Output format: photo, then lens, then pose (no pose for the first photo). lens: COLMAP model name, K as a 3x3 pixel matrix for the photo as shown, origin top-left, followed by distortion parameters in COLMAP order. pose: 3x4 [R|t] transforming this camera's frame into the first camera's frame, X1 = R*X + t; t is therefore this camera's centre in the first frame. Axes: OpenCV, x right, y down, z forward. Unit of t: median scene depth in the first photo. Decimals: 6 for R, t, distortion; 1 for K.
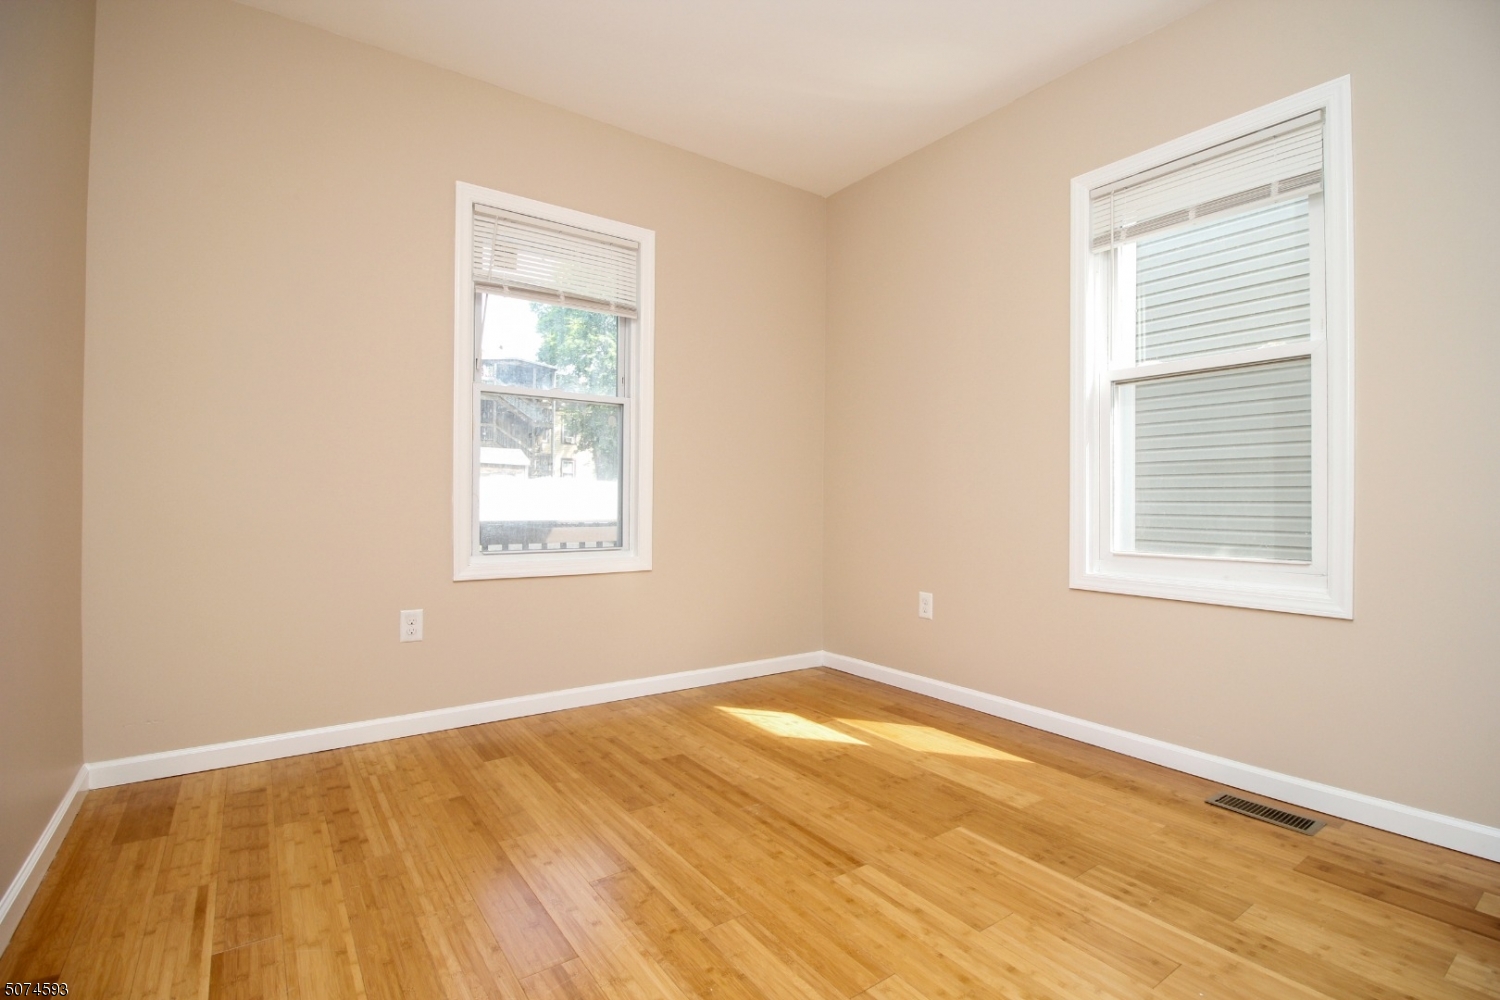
lens RADIAL K [[697.9, 0, 757.0], [0, 697.9, 500.9], [0, 0, 1]] dist [0.004311, -0.015155]
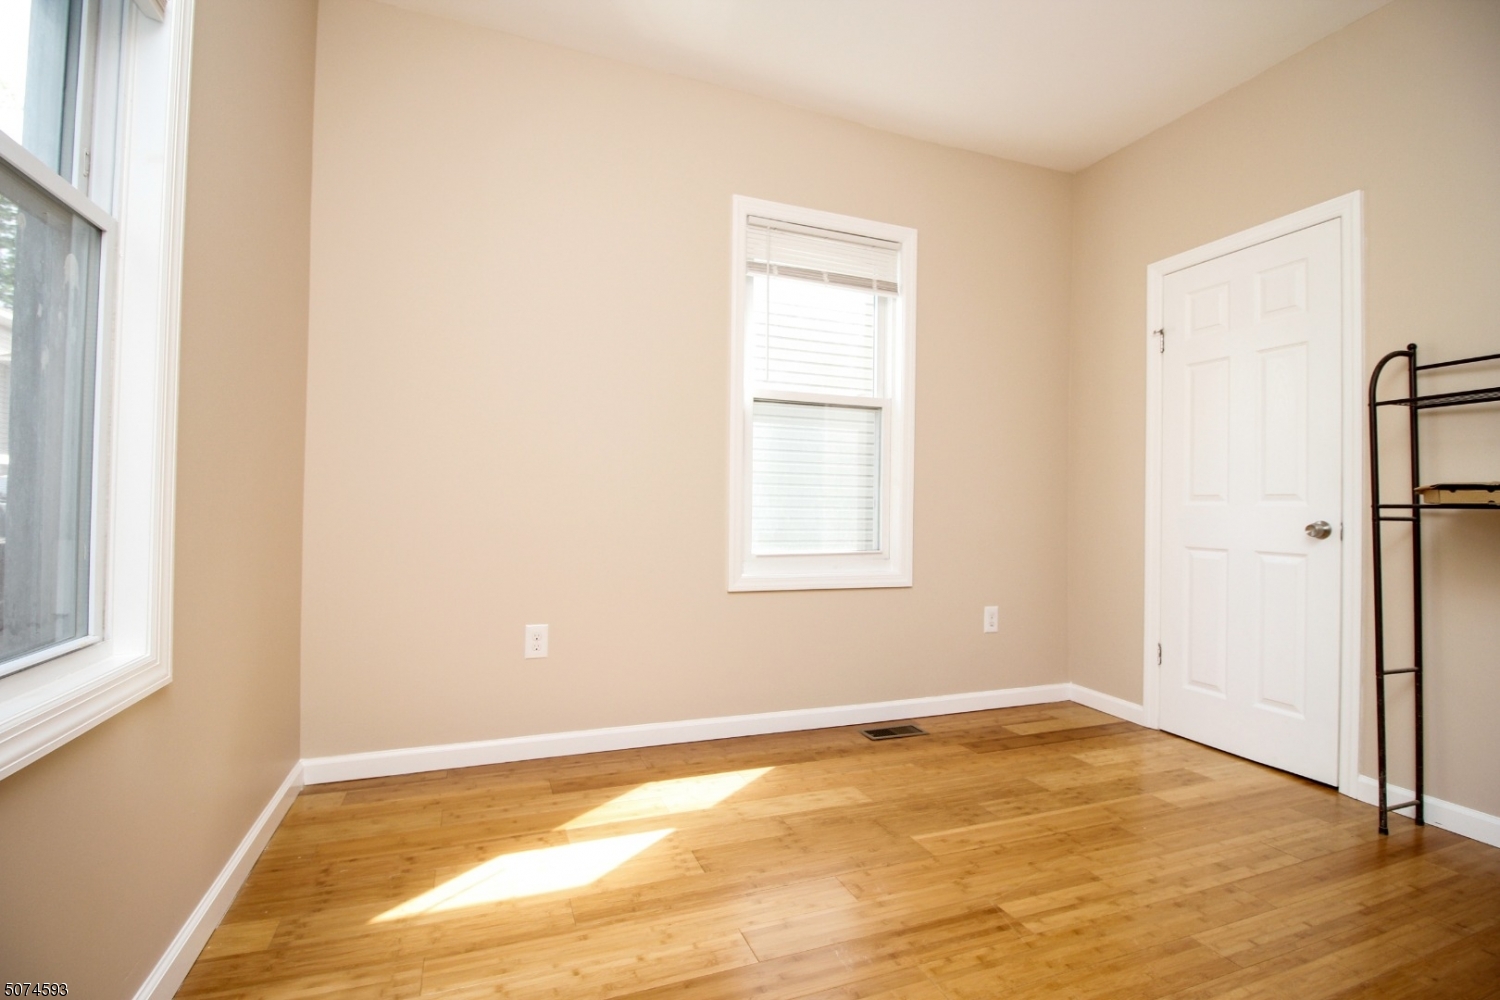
lens RADIAL K [[697.9, 0, 757.0], [0, 697.9, 500.9], [0, 0, 1]] dist [0.004311, -0.015155]
pose [[0.243117, 0.006057, 0.969978, -0.689393], [-0.017706, 0.999842, -0.001806, -0.009696], [-0.969835, -0.016735, 0.243186, 0.912119]]
